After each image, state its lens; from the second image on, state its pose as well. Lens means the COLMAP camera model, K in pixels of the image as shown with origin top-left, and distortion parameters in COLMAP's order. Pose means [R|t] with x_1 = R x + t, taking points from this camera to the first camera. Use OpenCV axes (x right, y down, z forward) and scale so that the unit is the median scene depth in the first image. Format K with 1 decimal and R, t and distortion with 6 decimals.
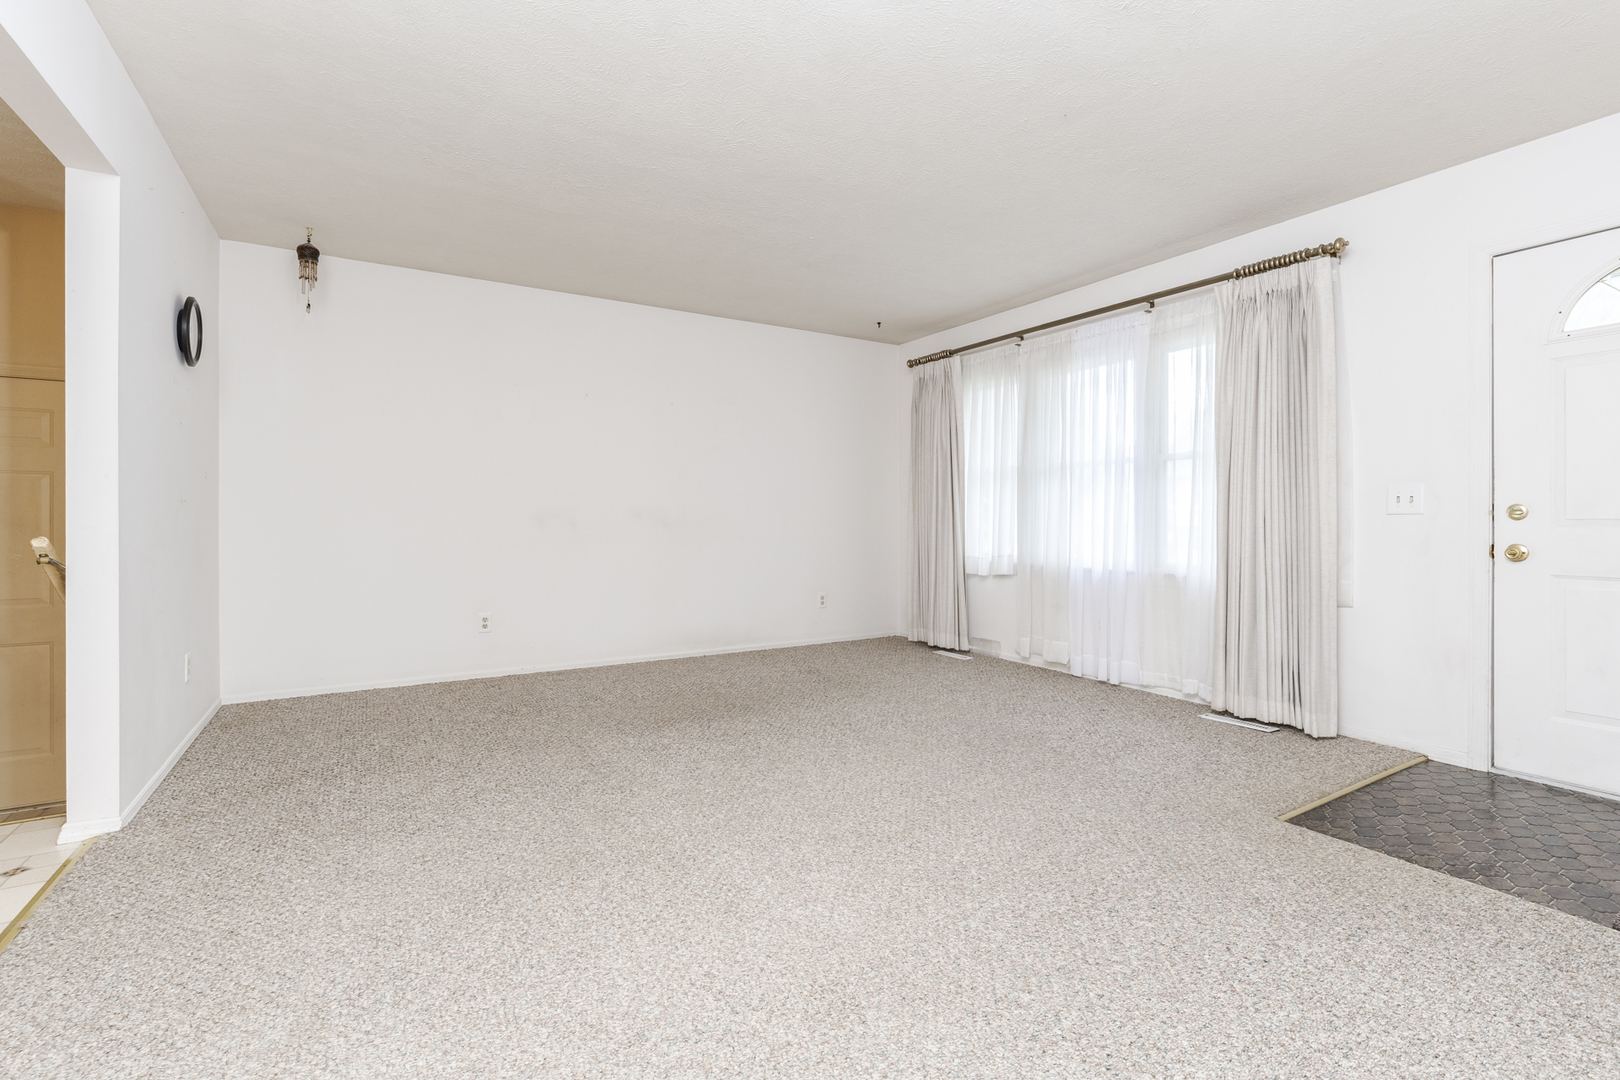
lens RADIAL K [[722.0, 0, 820.3], [0, 722.0, 523.5], [0, 0, 1]] dist [-0.009219, 0.003101]
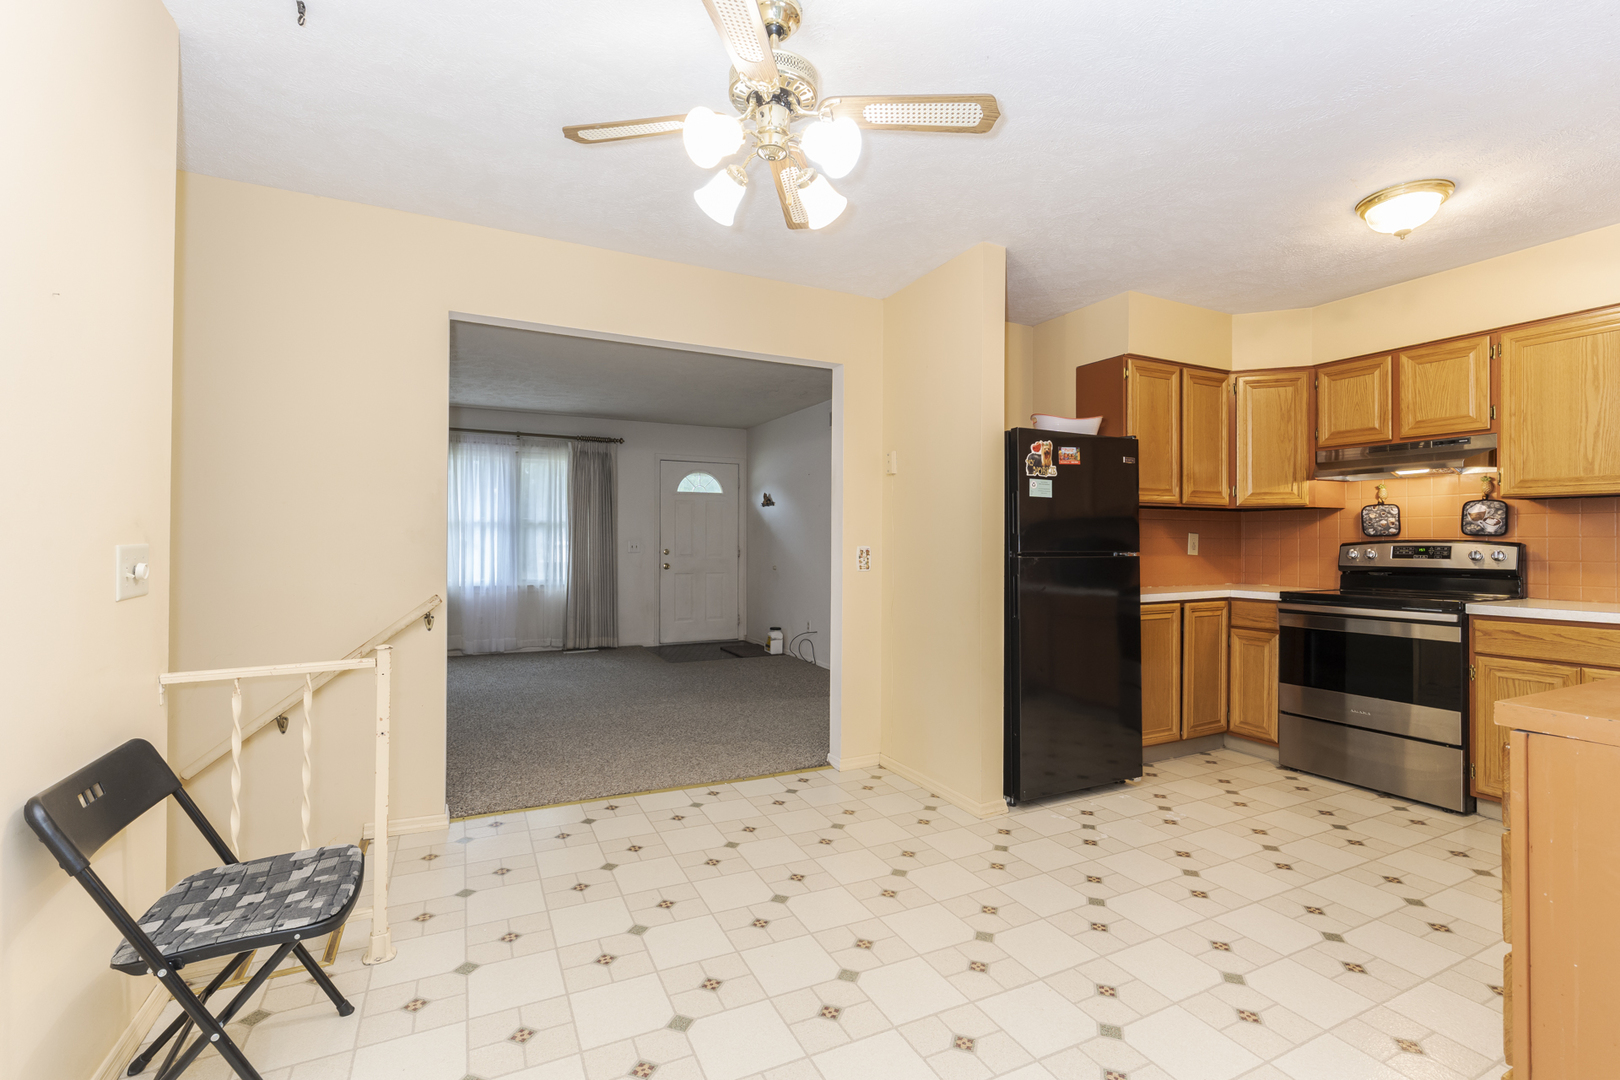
lens RADIAL K [[722.0, 0, 810.4], [0, 722.0, 541.9], [0, 0, 1]] dist [-0.009219, 0.003101]
pose [[0.097325, -0.002893, 0.995248, -1.193741], [0.000530, 0.999996, 0.002855, -0.041351], [-0.995252, 0.000250, 0.097326, 0.102436]]
